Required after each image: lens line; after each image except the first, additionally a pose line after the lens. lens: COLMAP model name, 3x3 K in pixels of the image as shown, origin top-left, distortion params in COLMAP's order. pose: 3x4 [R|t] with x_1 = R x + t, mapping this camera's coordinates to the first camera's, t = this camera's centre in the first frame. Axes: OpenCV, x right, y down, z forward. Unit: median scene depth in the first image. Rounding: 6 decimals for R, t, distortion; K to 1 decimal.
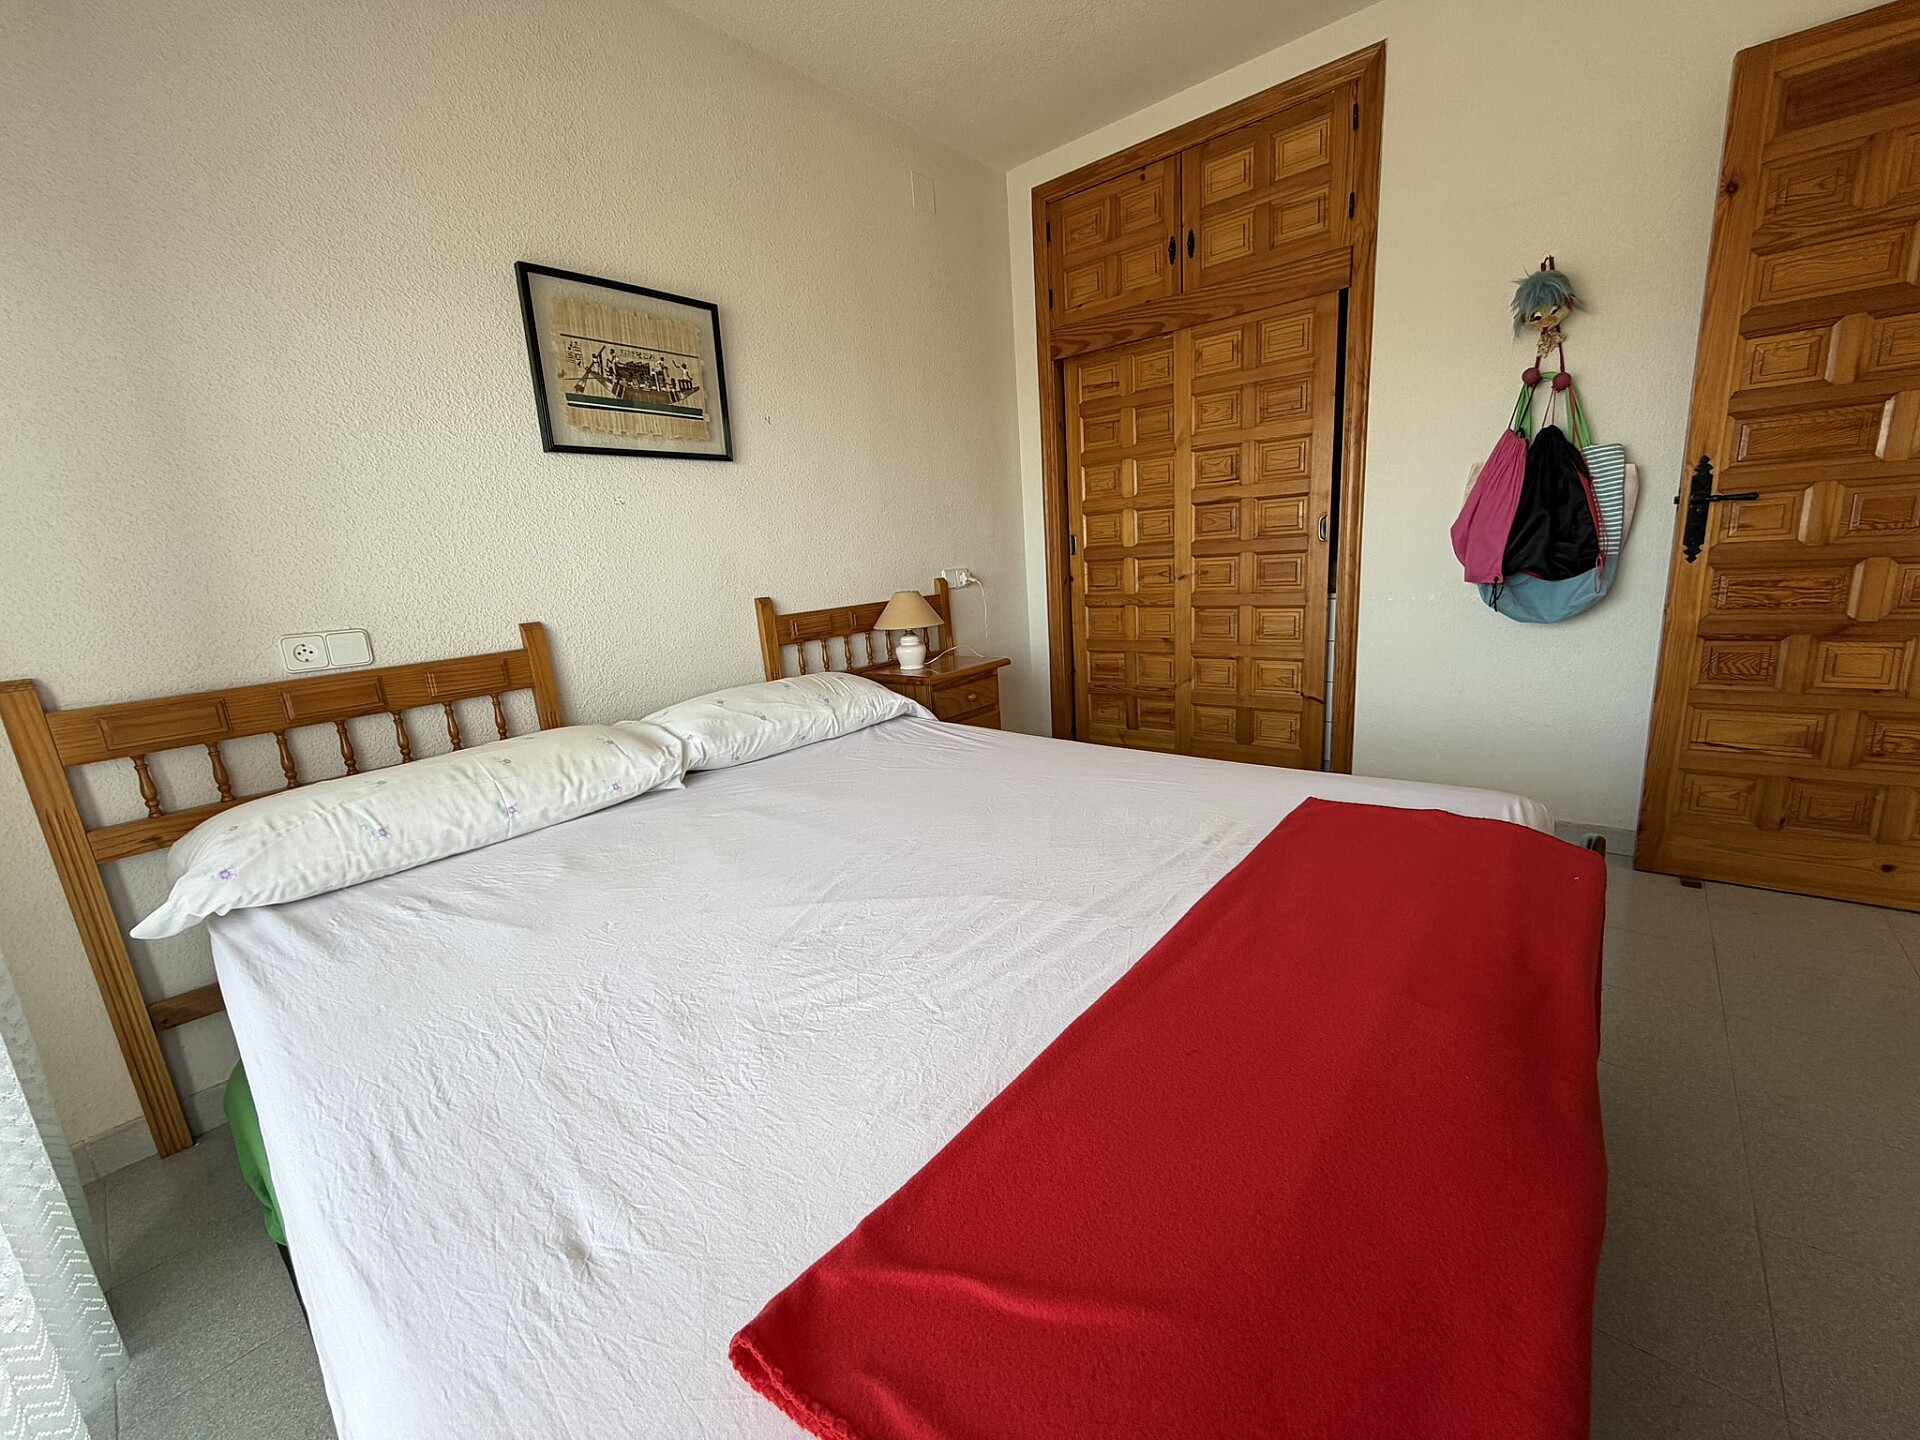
lens RADIAL K [[764.2, 0, 959.4], [0, 764.2, 720.5], [0, 0, 1]] dist [-0.000309, 0.000016]
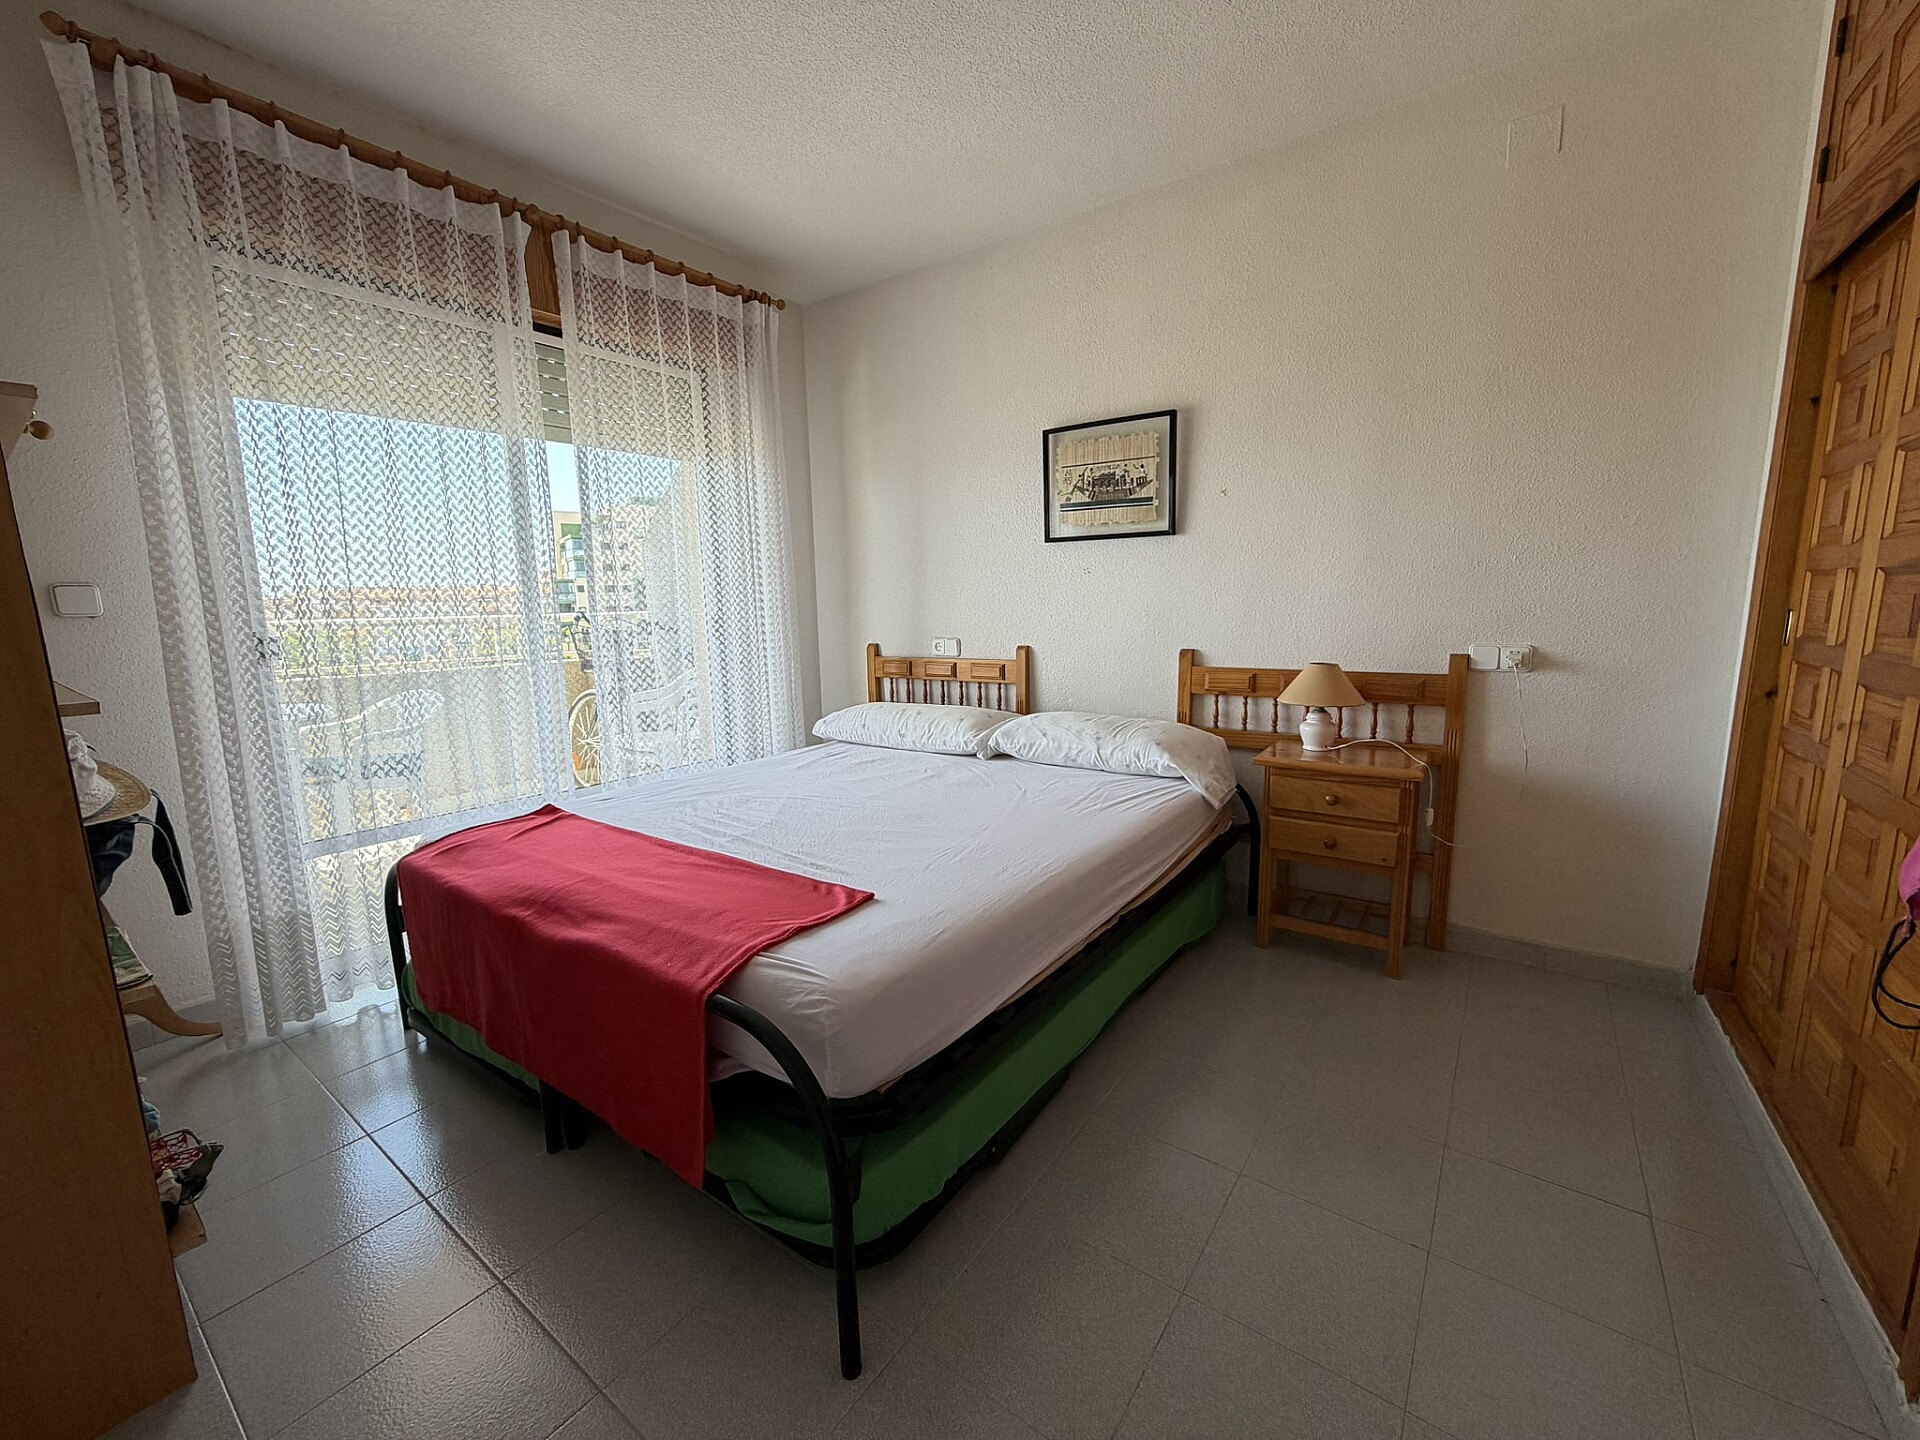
lens RADIAL K [[764.2, 0, 959.4], [0, 764.2, 720.5], [0, 0, 1]] dist [-0.000309, 0.000016]
pose [[0.085771, 0.225008, -0.970574, 1.038258], [-0.198895, 0.958423, 0.204615, -0.273297], [0.976260, 0.175492, 0.126958, 0.653583]]
